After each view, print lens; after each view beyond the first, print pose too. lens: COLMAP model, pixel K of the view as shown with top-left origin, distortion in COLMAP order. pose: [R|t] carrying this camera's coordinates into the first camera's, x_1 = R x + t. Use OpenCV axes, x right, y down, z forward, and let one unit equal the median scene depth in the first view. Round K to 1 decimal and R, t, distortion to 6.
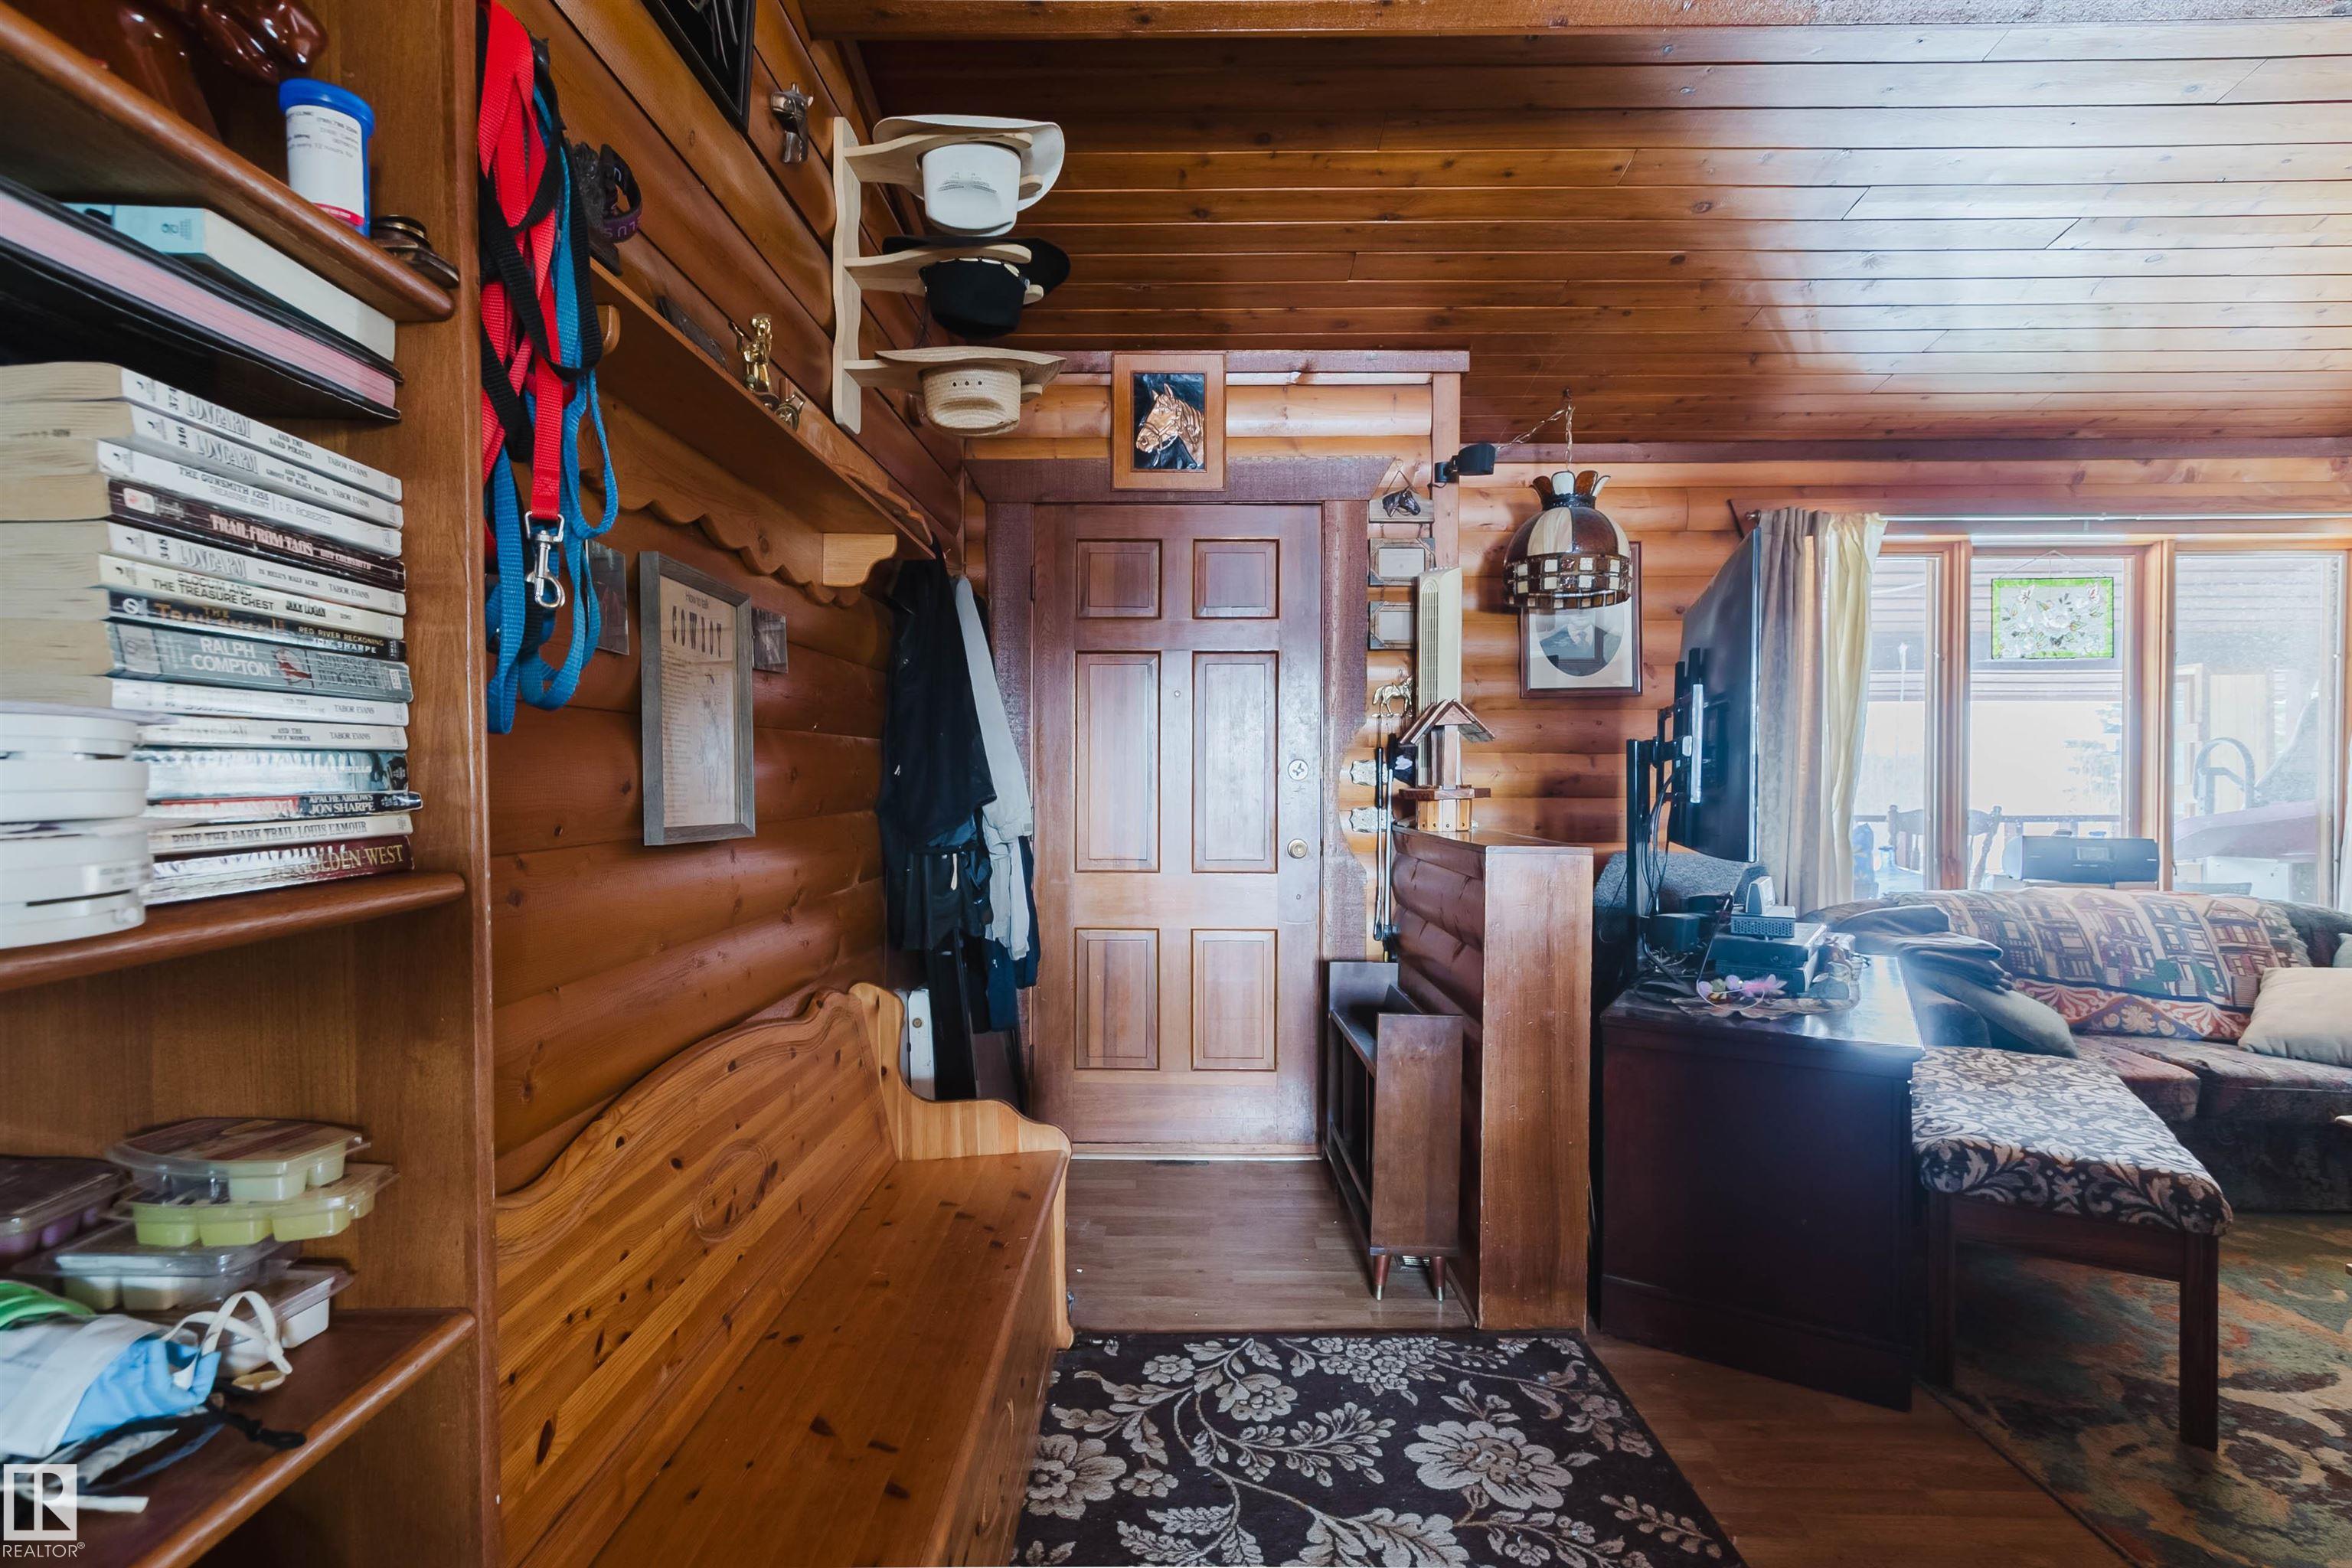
lens RADIAL K [[1081.8, 0, 1176.0], [0, 1081.8, 784.0], [0, 0, 1]] dist [0.003974, 0.000558]
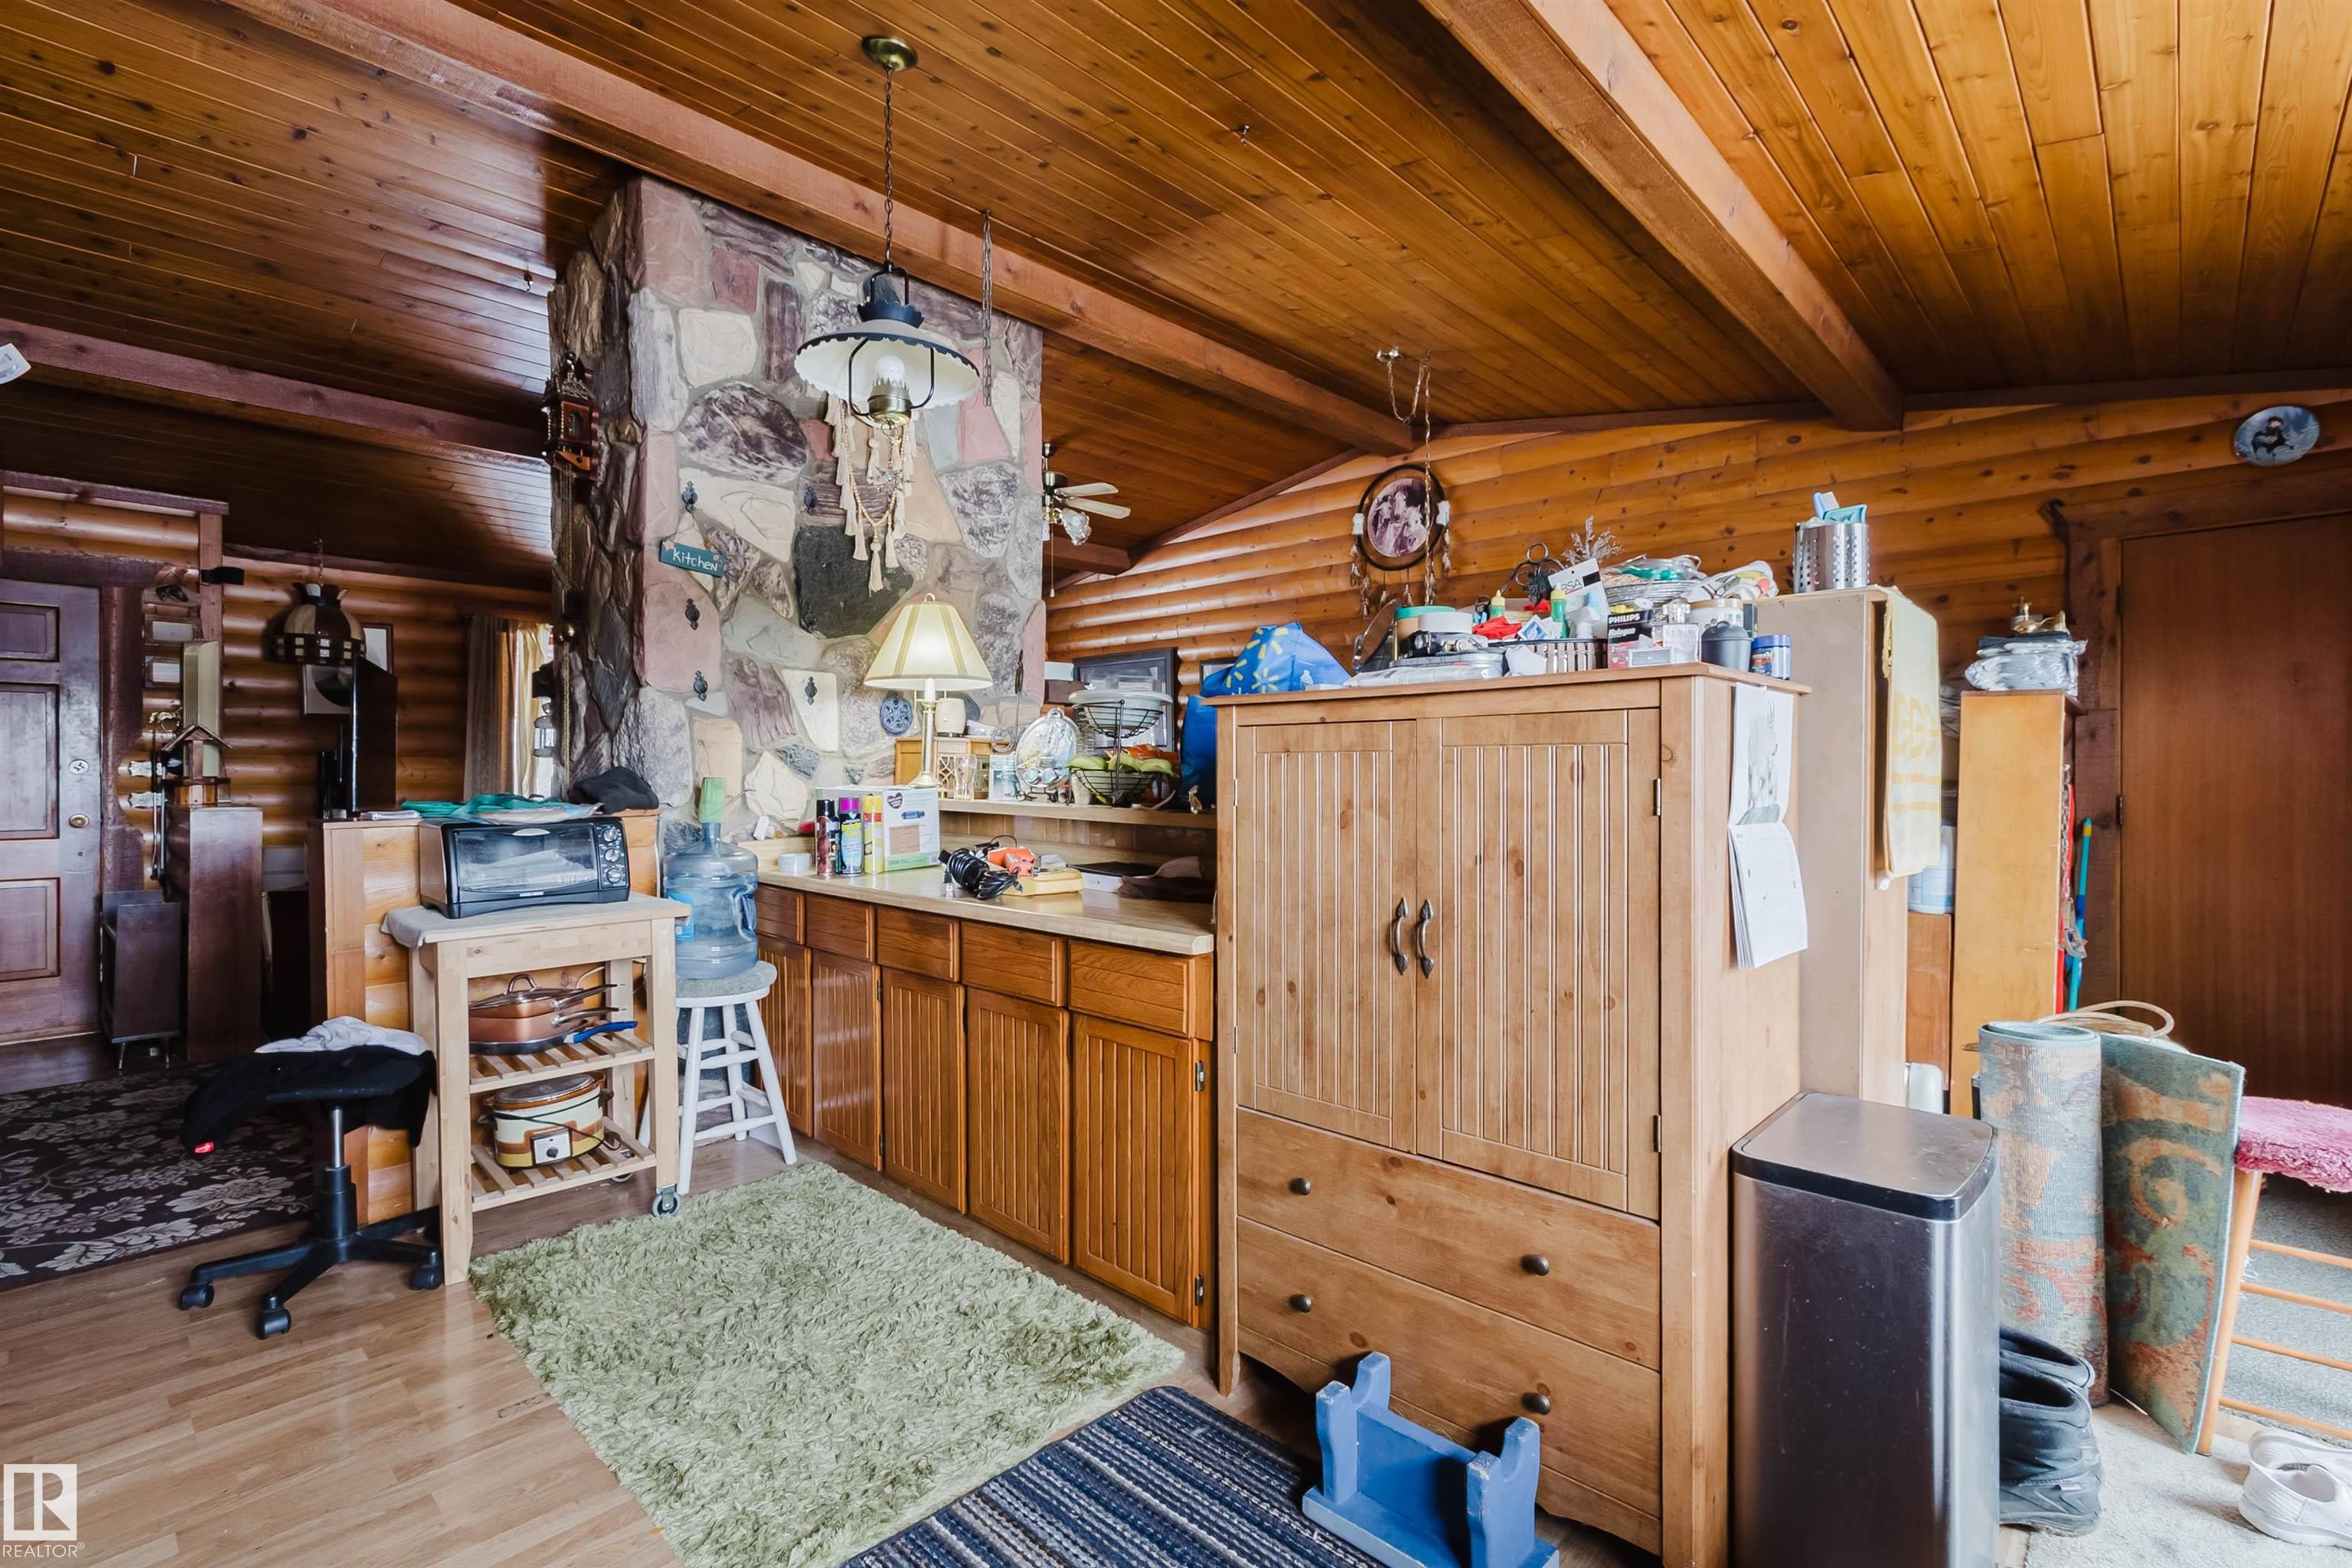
lens RADIAL K [[1067.5, 0, 1141.8], [0, 1067.5, 775.2], [0, 0, 1]] dist [0.001353, 0.000602]
pose [[0.694574, -0.002640, 0.719417, 0.070950], [0.004979, 0.999987, -0.001137, 0.006951], [-0.719404, 0.004372, 0.694578, -1.025363]]
